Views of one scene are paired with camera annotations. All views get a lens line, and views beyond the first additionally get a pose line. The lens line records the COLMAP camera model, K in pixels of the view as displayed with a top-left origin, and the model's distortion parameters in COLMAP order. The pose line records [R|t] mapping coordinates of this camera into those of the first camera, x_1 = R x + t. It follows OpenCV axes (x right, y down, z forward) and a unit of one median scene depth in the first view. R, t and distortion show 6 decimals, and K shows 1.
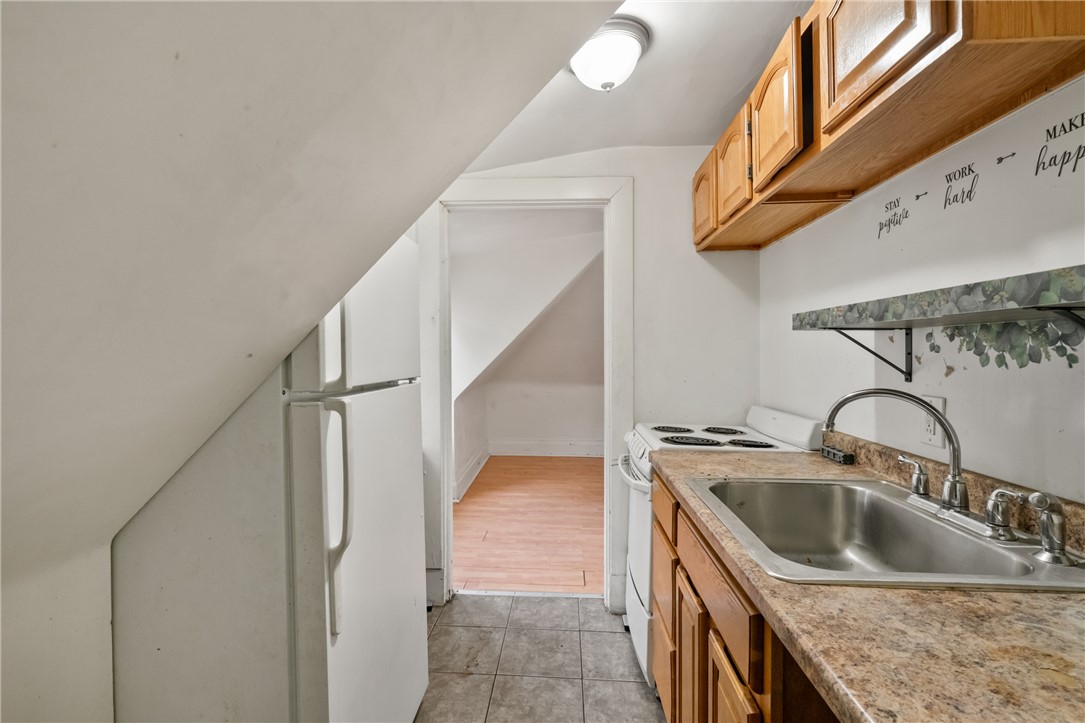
lens RADIAL K [[486.6, 0, 537.7], [0, 486.6, 357.1], [0, 0, 1]] dist [-0.004760, 0.000682]
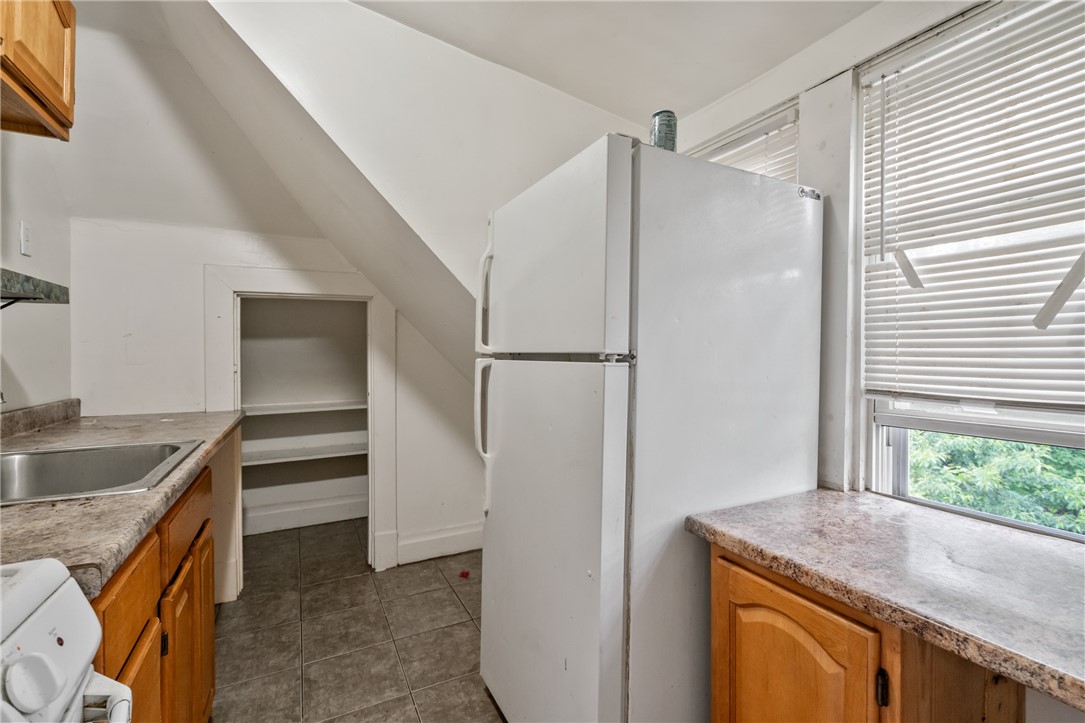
lens RADIAL K [[486.6, 0, 537.7], [0, 486.6, 357.1], [0, 0, 1]] dist [-0.004760, 0.000682]
pose [[-0.865788, 0.003156, -0.500400, 0.199656], [-0.002981, 0.999930, 0.011465, 0.058426], [0.500401, 0.011418, -0.865718, 2.246622]]
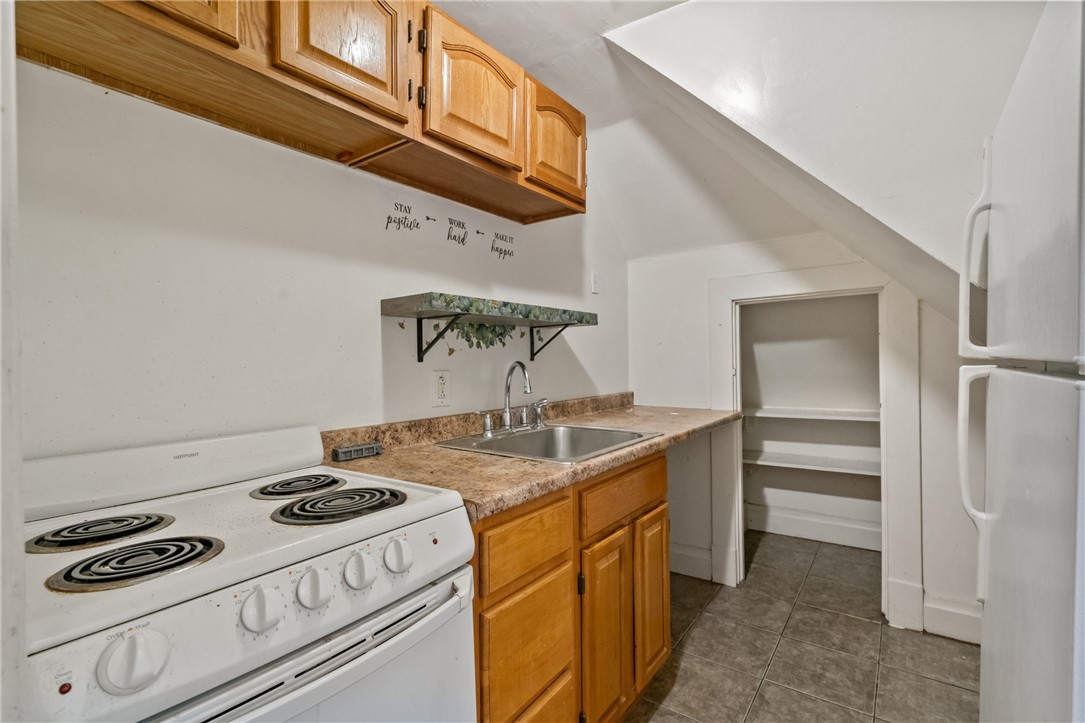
lens RADIAL K [[486.6, 0, 537.7], [0, 486.6, 357.1], [0, 0, 1]] dist [-0.004760, 0.000682]
pose [[-0.832957, 0.011435, 0.553220, -0.196059], [0.016154, 0.999863, 0.003655, 0.045572], [-0.553102, 0.011981, -0.833027, 2.168059]]
